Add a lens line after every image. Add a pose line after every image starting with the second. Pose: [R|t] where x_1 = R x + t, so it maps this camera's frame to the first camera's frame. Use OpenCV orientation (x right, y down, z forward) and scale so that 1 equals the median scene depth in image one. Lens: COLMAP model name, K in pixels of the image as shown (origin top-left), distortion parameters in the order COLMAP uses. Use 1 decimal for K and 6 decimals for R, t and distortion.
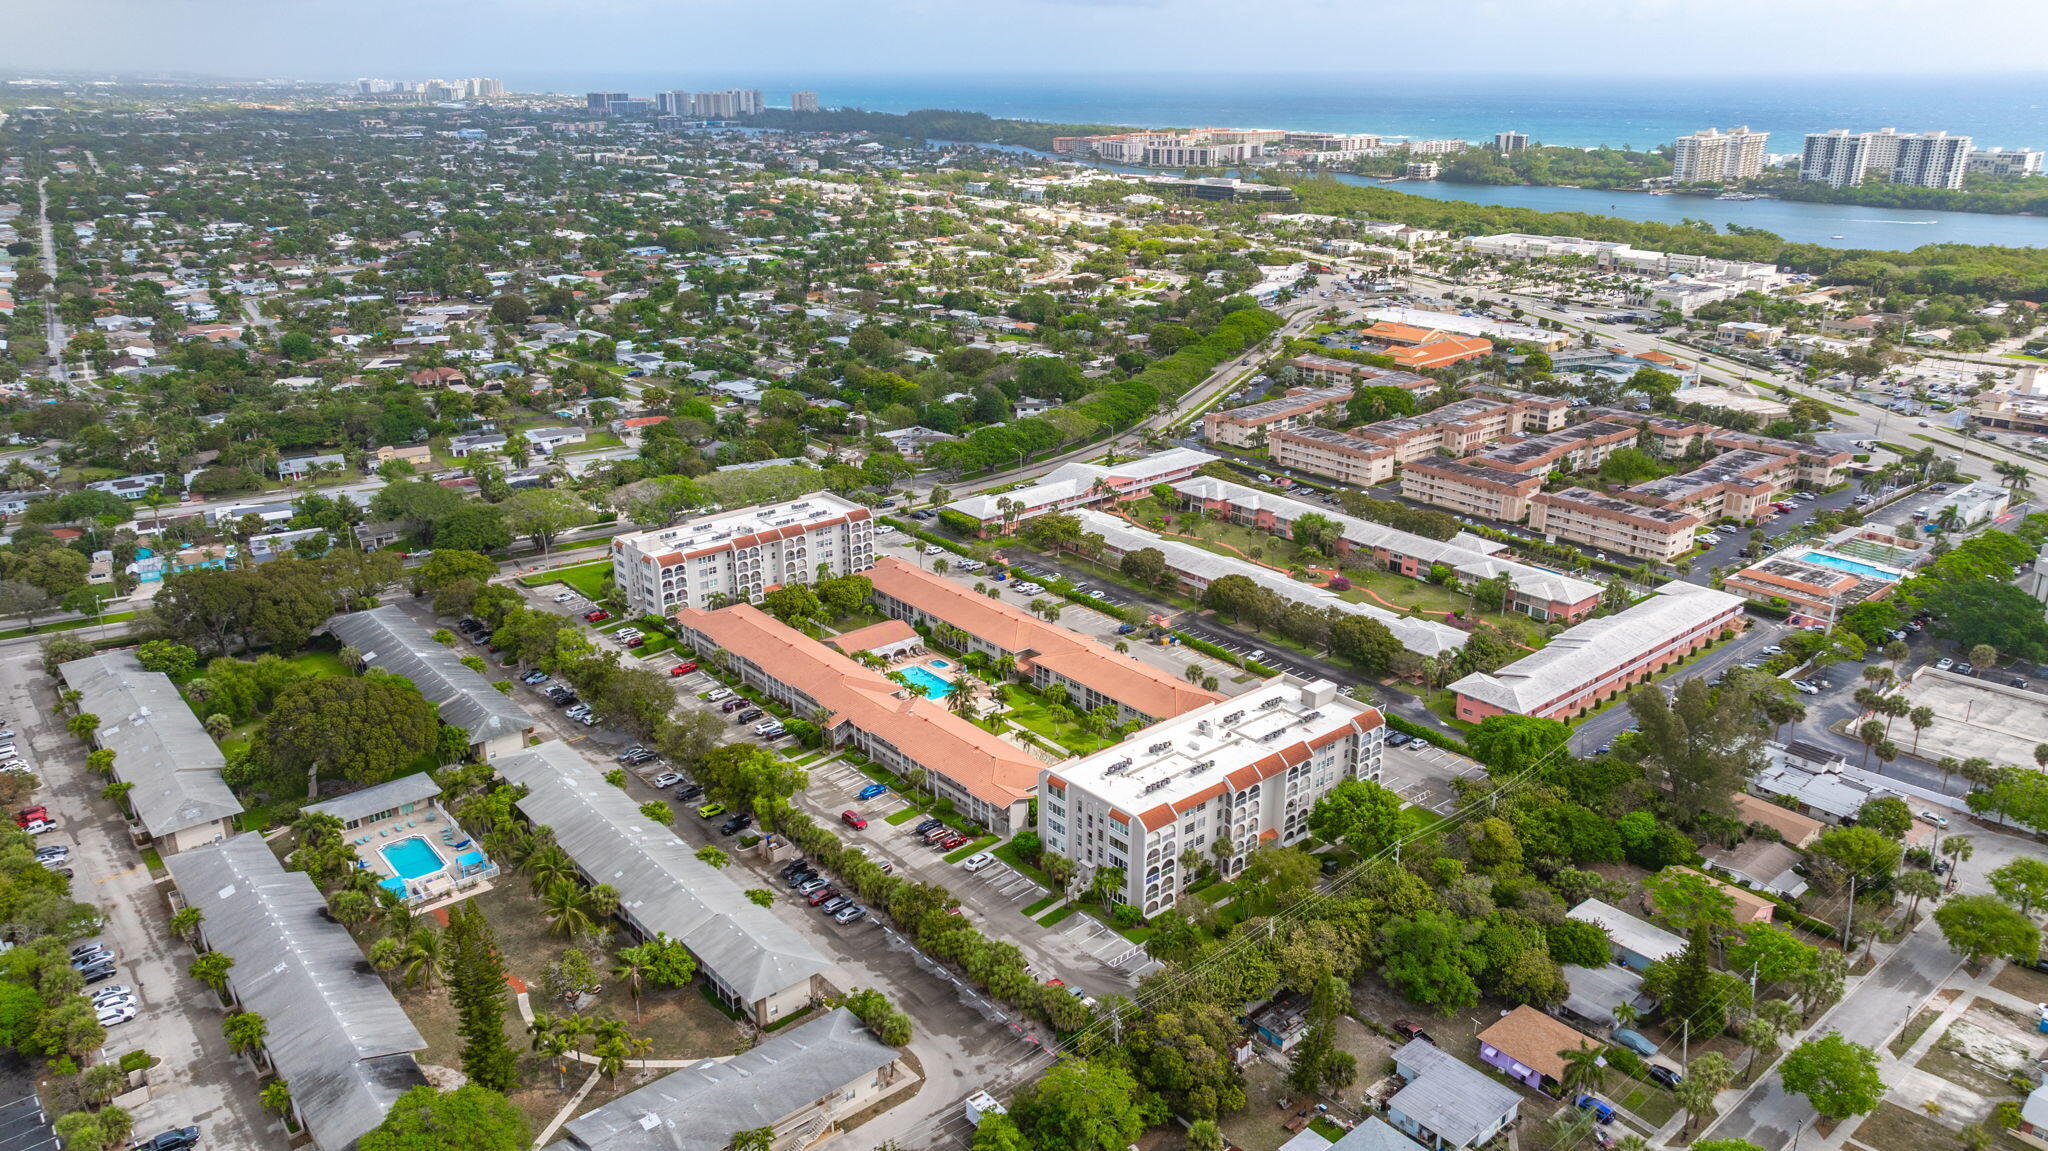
lens RADIAL K [[1437.5, 0, 1015.2], [0, 1437.5, 572.5], [0, 0, 1]] dist [-0.005827, 0.003500]
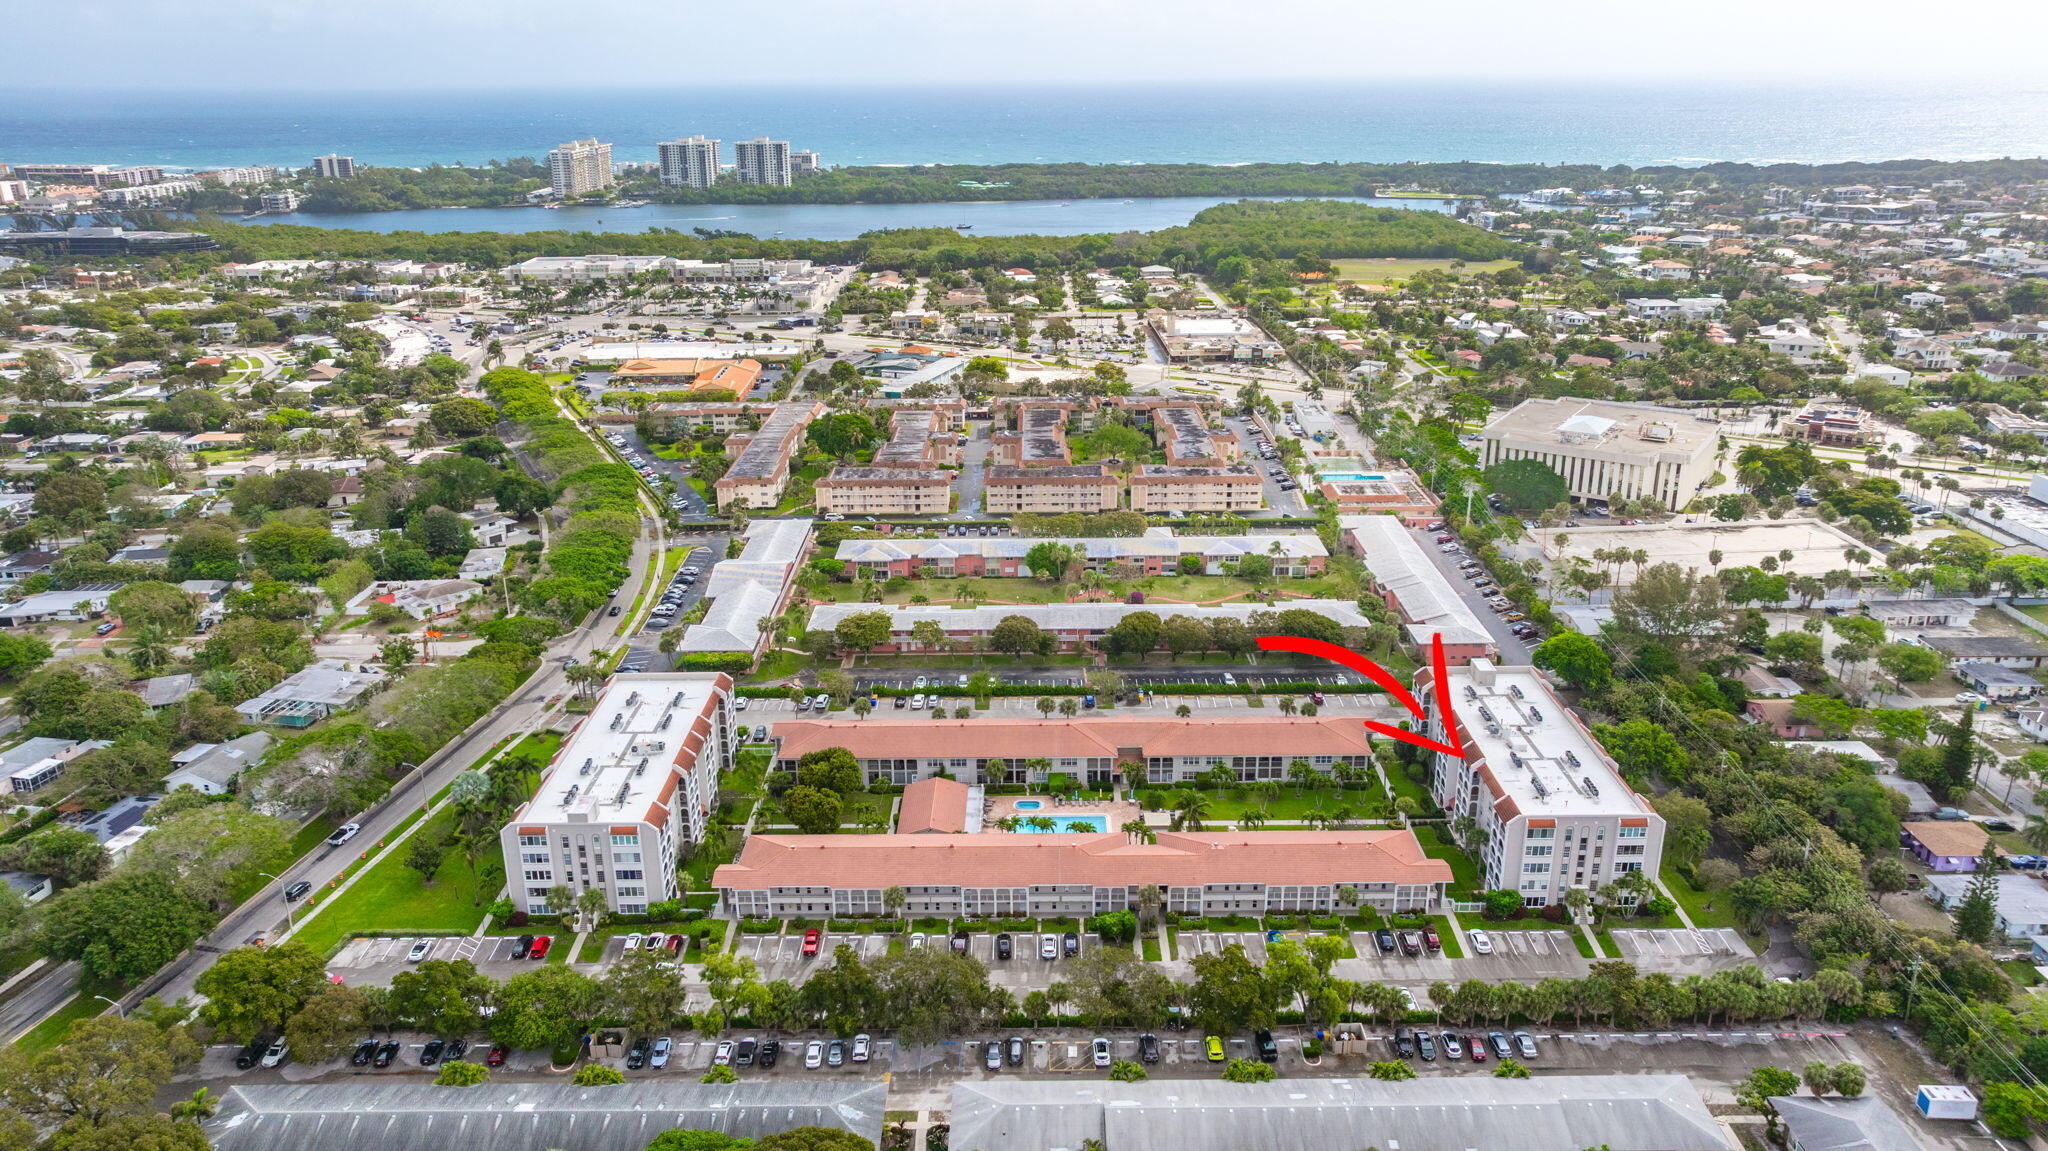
lens RADIAL K [[1441.1, 0, 1024.0], [0, 1441.1, 575.5], [0, 0, 1]] dist [-0.000349, 0.001583]
pose [[0.644167, -0.259347, 0.719575, -0.639138], [0.265434, 0.958095, 0.107696, -0.159703], [-0.717352, 0.121625, 0.686013, 0.414896]]
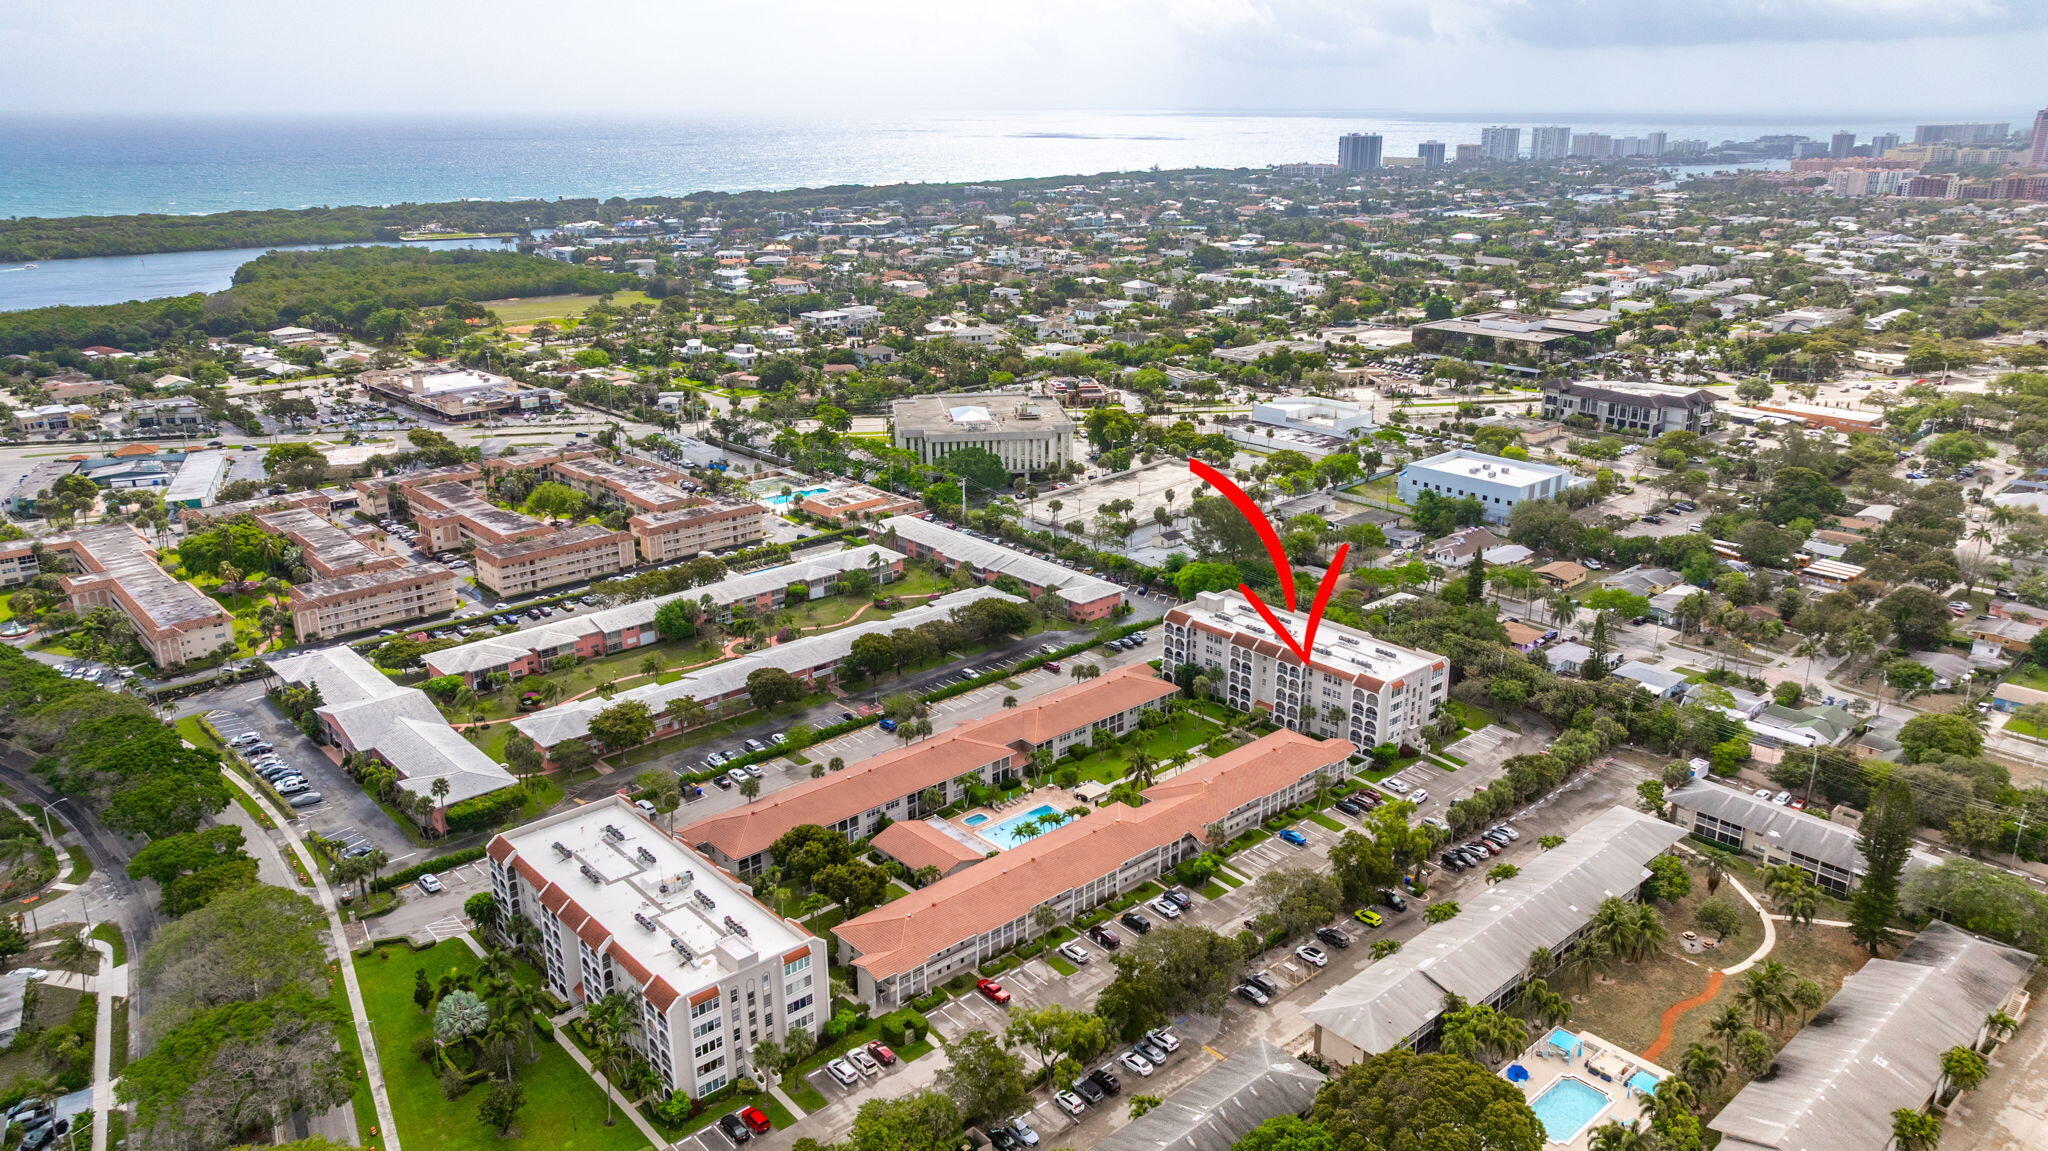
lens RADIAL K [[1448.1, 0, 1024.0], [0, 1448.1, 575.5], [0, 0, 1]] dist [0.015458, 0.003845]
pose [[-0.035421, -0.311909, 0.949452, -0.847438], [0.340462, 0.889450, 0.304899, -0.327041], [-0.939591, 0.334052, 0.074688, 0.876843]]
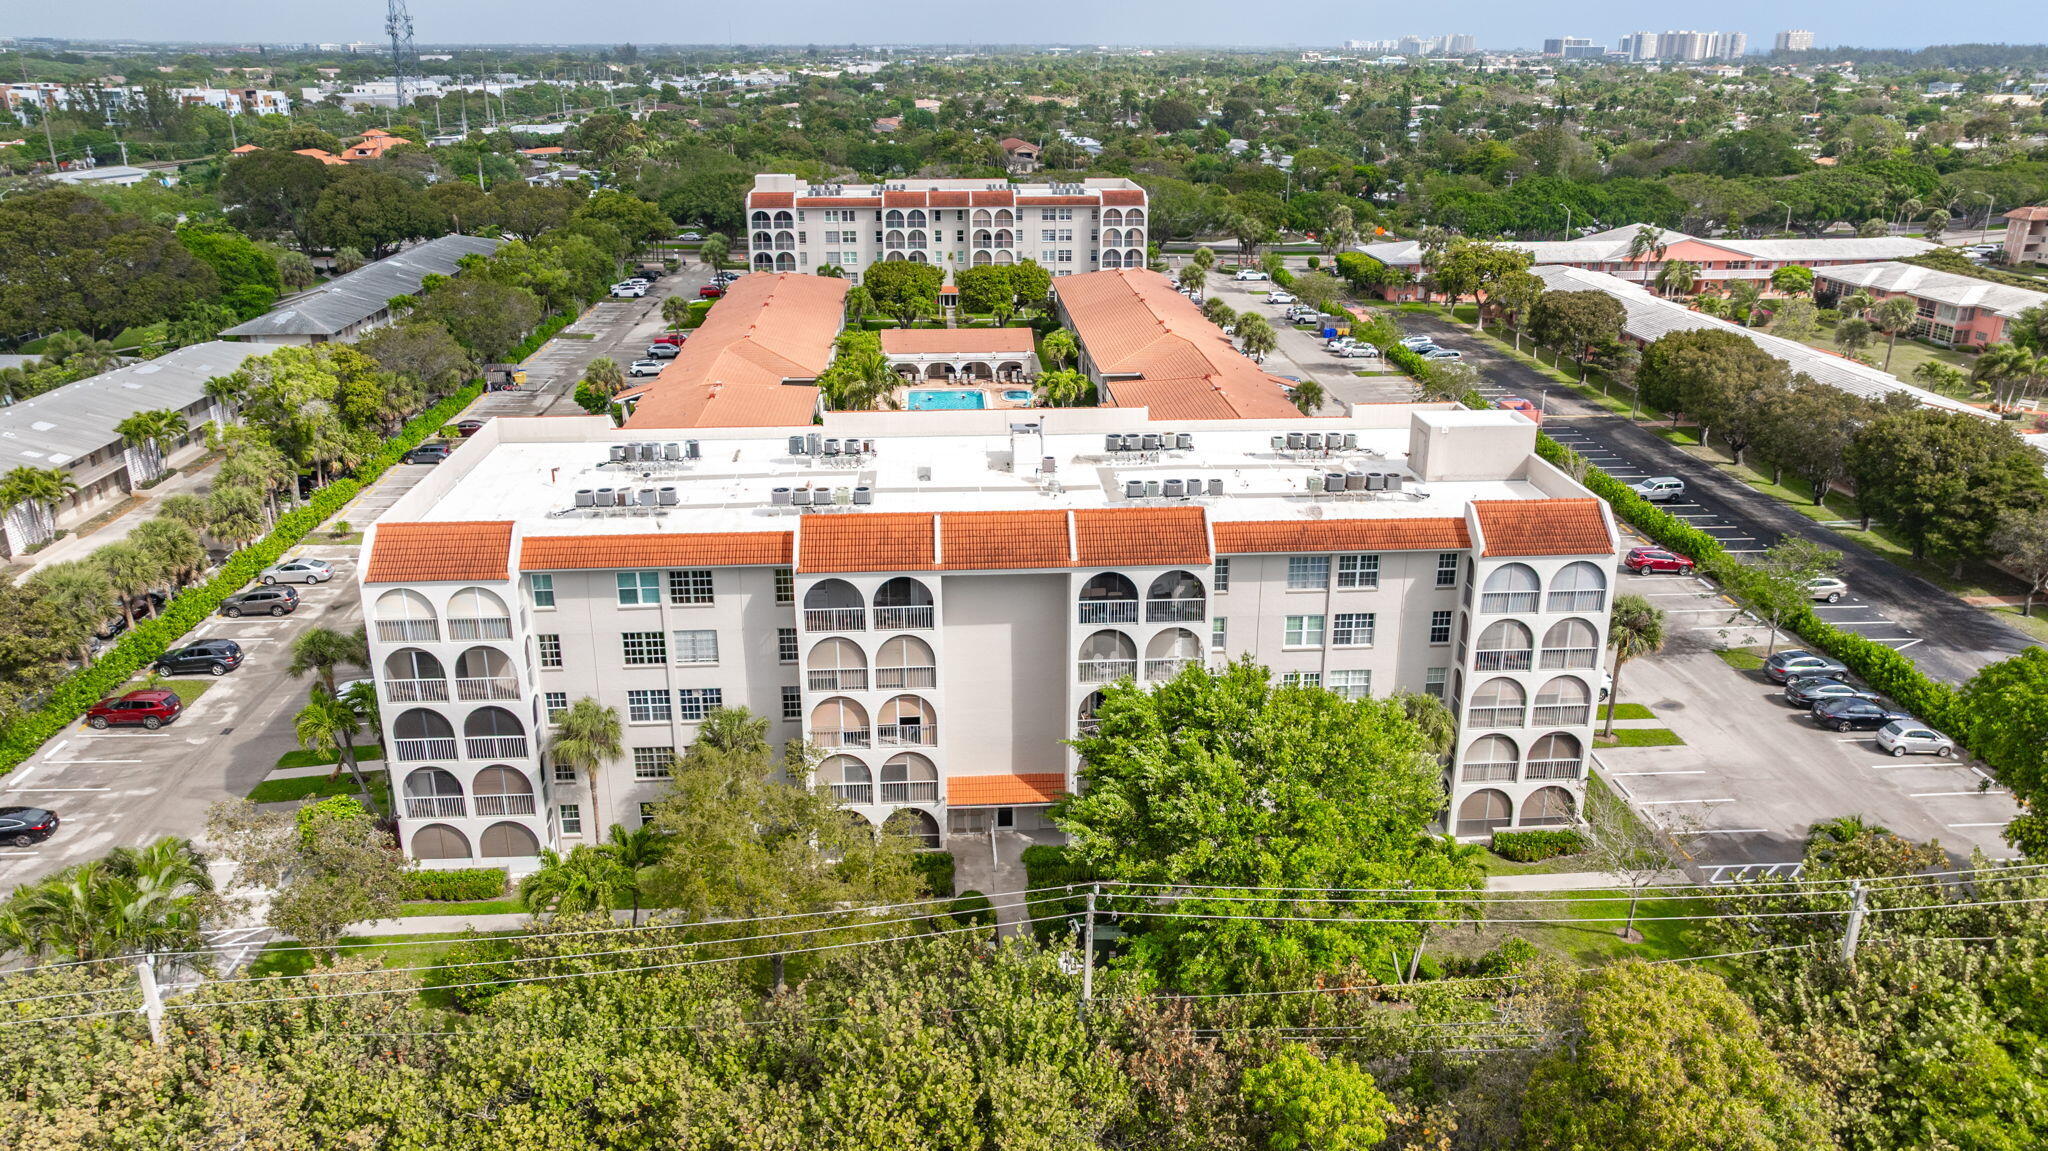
lens RADIAL K [[1437.5, 0, 1015.2], [0, 1437.5, 572.5], [0, 0, 1]] dist [-0.005827, 0.003500]
pose [[0.799204, 0.208665, -0.563677, 0.261197], [-0.203918, 0.976315, 0.072294, 0.091105], [0.565411, 0.057166, 0.822826, 0.581424]]
